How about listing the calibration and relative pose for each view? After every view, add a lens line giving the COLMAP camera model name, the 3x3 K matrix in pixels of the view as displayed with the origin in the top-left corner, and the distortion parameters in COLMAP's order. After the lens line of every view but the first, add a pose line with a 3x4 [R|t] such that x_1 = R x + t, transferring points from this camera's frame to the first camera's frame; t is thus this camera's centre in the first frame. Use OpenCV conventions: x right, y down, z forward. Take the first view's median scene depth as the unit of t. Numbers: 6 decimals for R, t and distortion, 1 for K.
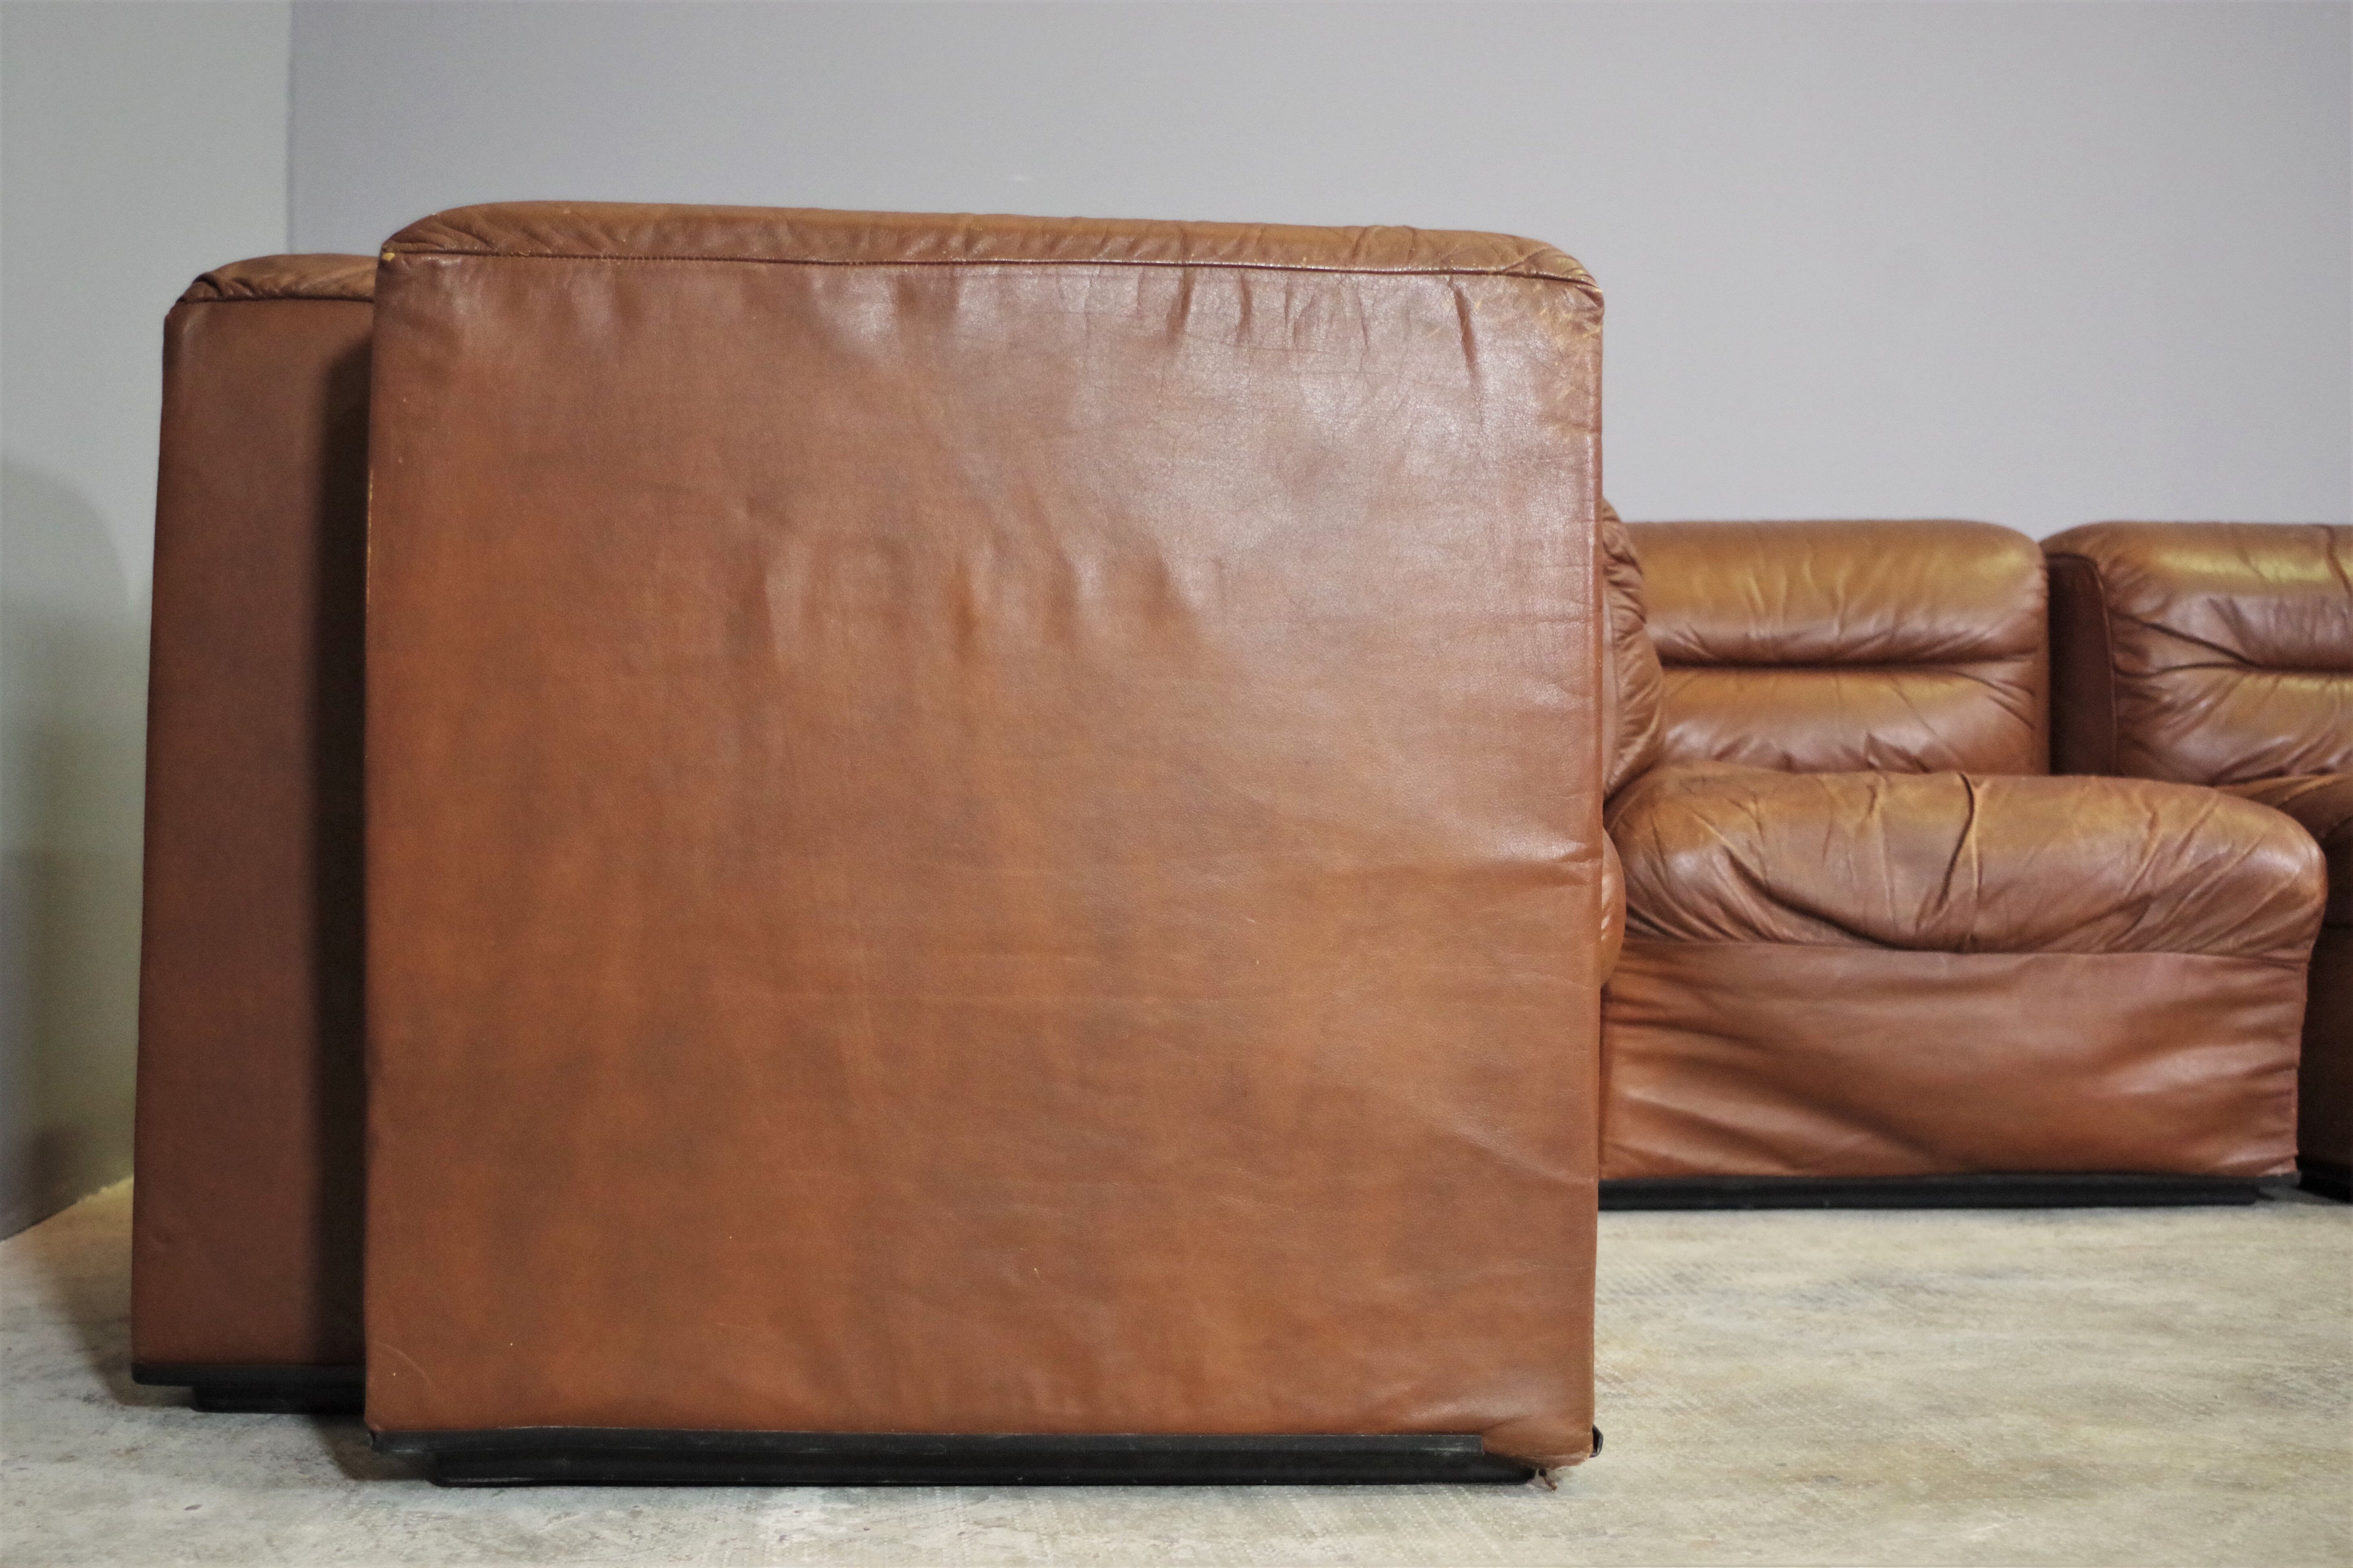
lens RADIAL K [[2830.4, 0, 1343.5], [0, 2830.4, 782.3], [0, 0, 1]] dist [-0.003324, -0.008034]
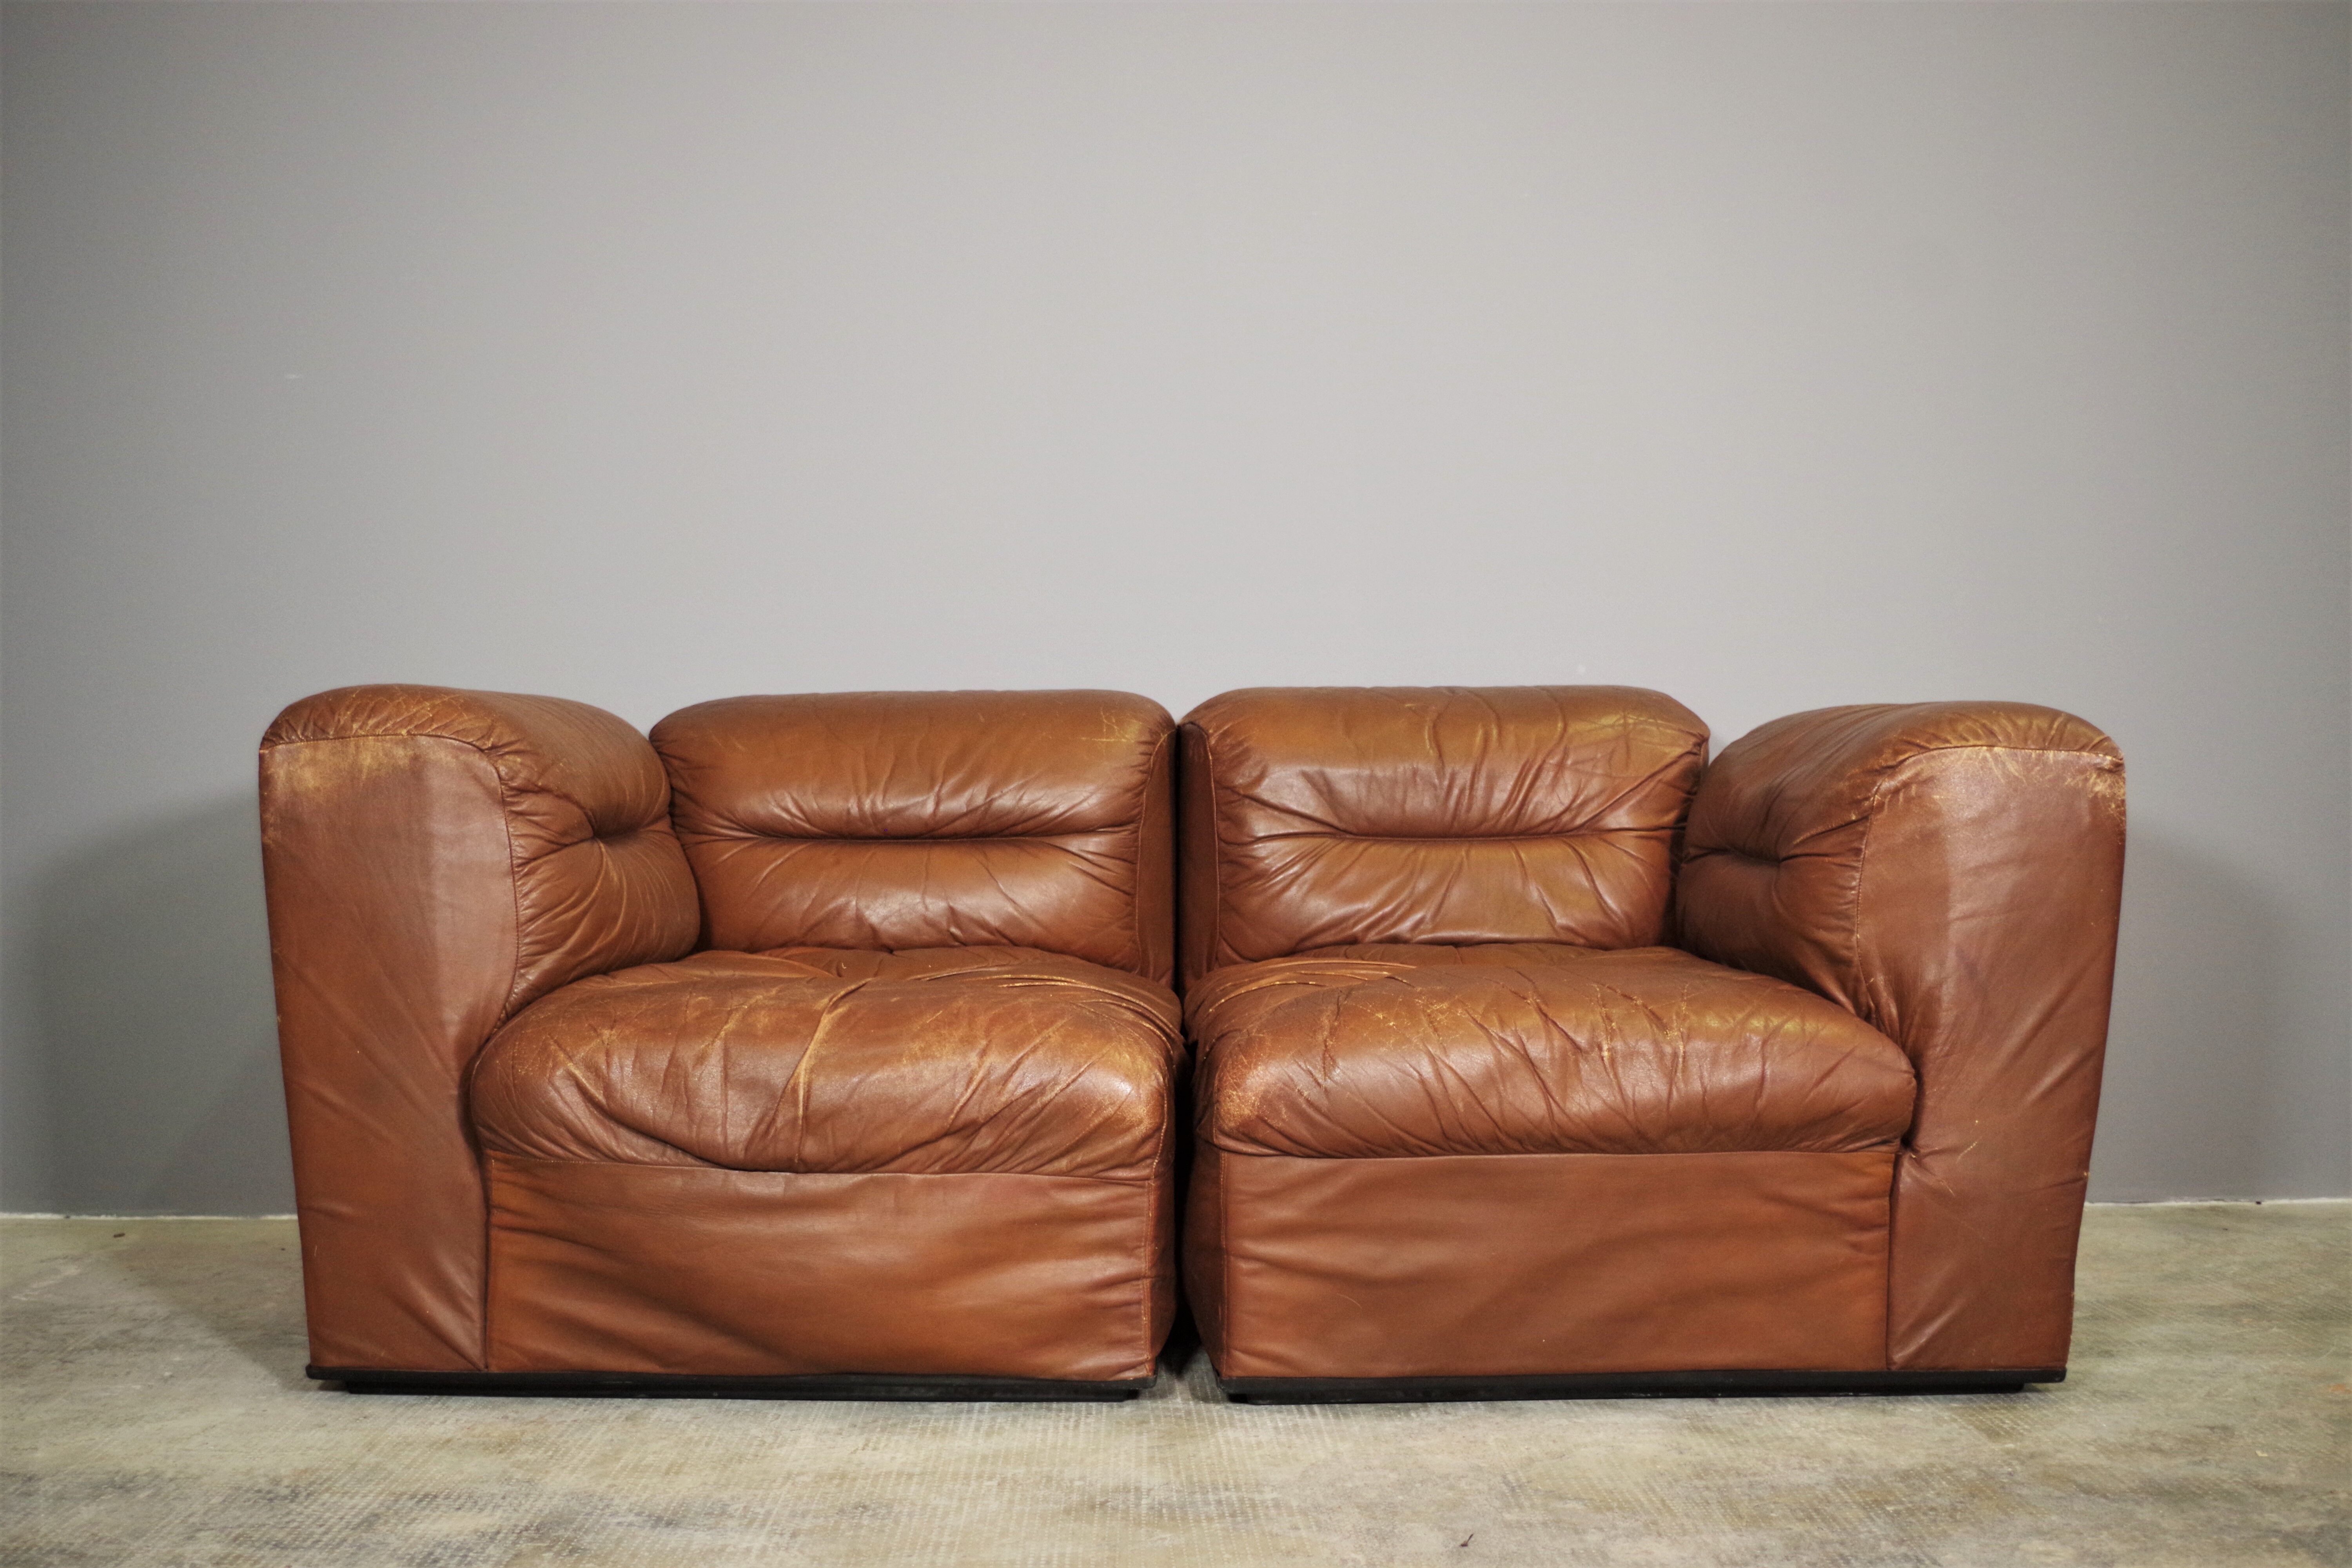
lens RADIAL K [[2412.3, 0, 1210.2], [0, 2412.3, 787.7], [0, 0, 1]] dist [-0.015145, -0.021882]
pose [[0.996449, 0.000795, -0.084192, 0.439244], [0.001601, 0.999596, 0.028391, -0.106998], [0.084180, -0.028425, 0.996045, 0.118945]]
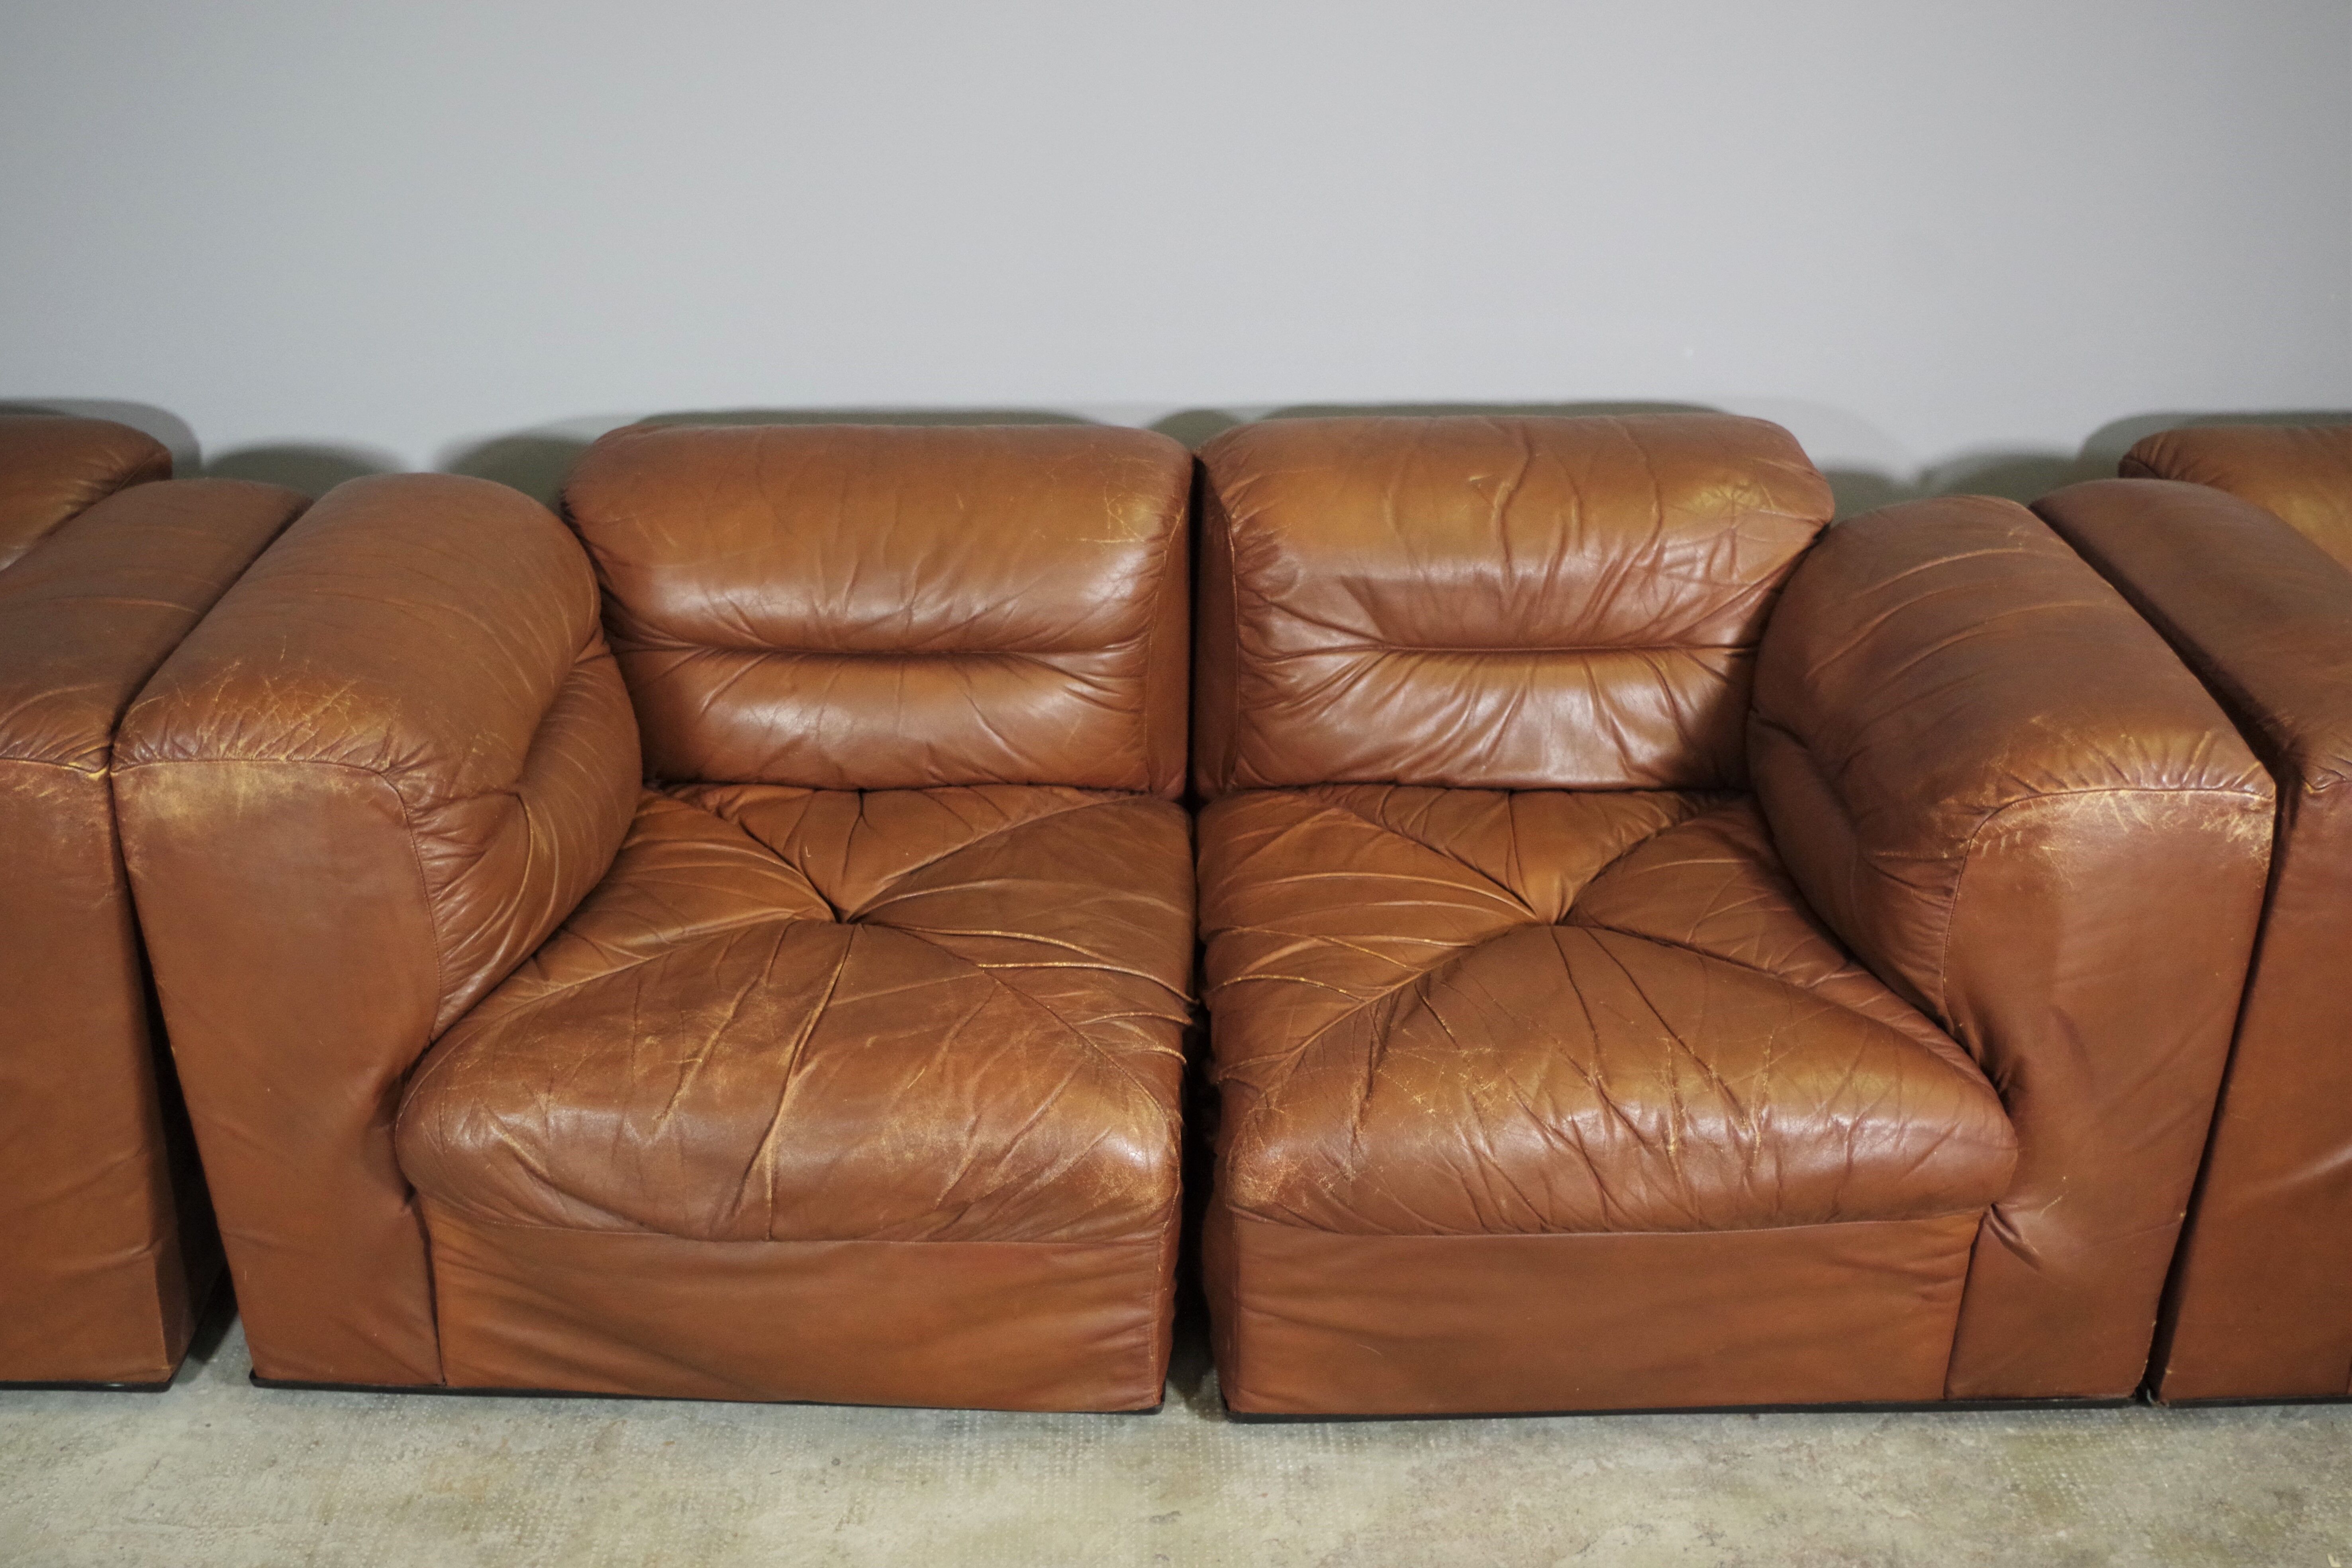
lens RADIAL K [[2746.8, 0, 1176.0], [0, 2746.8, 784.0], [0, 0, 1]] dist [0.014463, 0.029720]
pose [[0.994585, 0.059702, -0.085072, 0.418150], [-0.018929, 0.908914, 0.416554, -0.463391], [0.102192, -0.412688, 0.905122, 0.230431]]
